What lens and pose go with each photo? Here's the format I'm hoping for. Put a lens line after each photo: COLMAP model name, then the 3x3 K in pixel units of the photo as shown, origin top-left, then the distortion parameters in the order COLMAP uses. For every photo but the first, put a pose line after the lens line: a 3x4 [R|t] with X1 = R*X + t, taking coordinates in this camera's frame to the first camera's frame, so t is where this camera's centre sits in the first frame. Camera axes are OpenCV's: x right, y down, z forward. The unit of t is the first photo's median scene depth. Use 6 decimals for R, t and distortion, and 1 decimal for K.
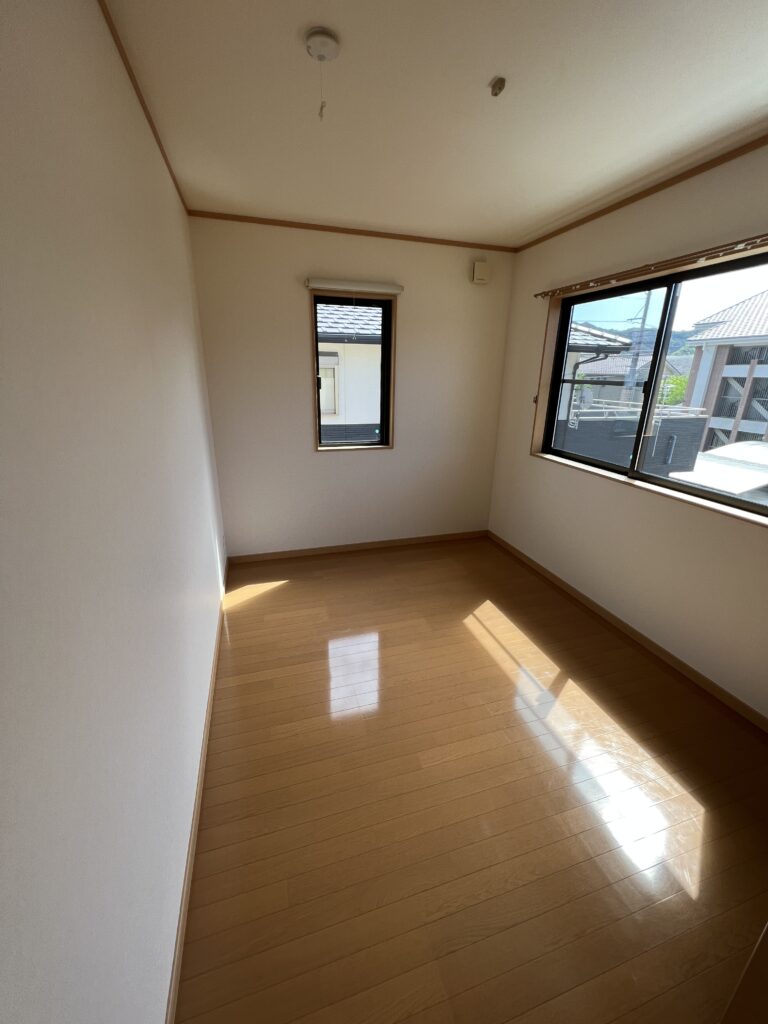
lens RADIAL K [[411.3, 0, 380.9], [0, 411.3, 505.9], [0, 0, 1]] dist [0.005543, -0.000869]
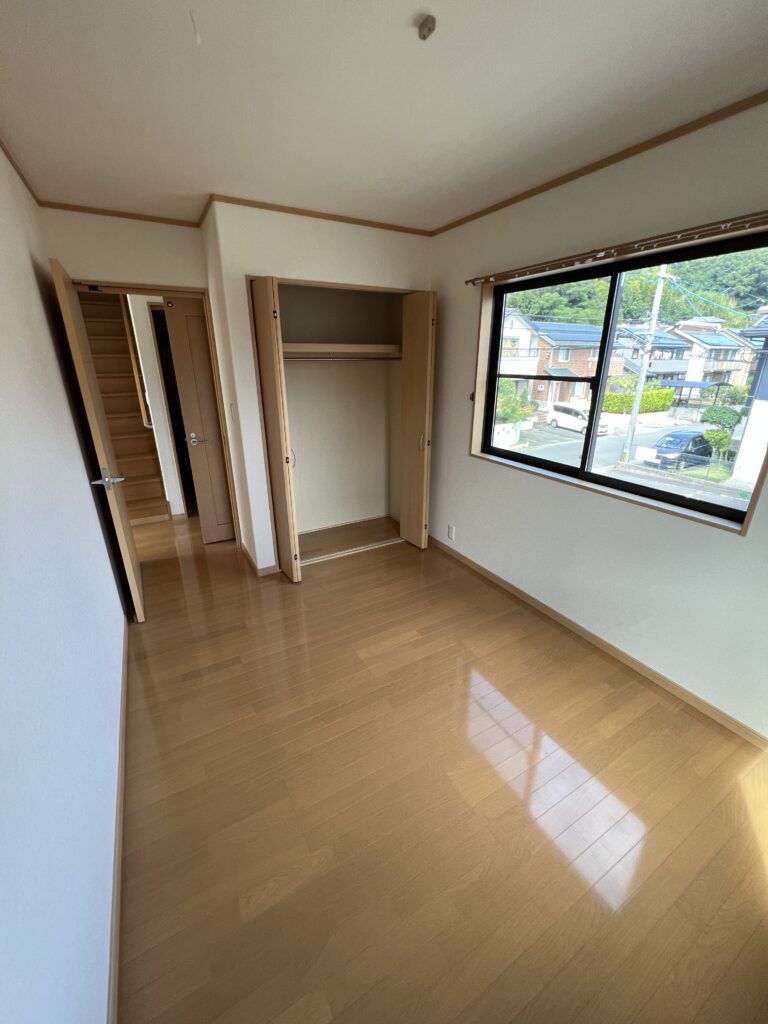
lens RADIAL K [[411.3, 0, 382.0], [0, 411.3, 520.6], [0, 0, 1]] dist [0.005543, -0.000869]
pose [[0.979285, -0.060790, 0.193148, -0.037812], [0.050764, 0.997114, 0.056446, -0.044111], [-0.196022, -0.045472, 0.979545, 0.130822]]
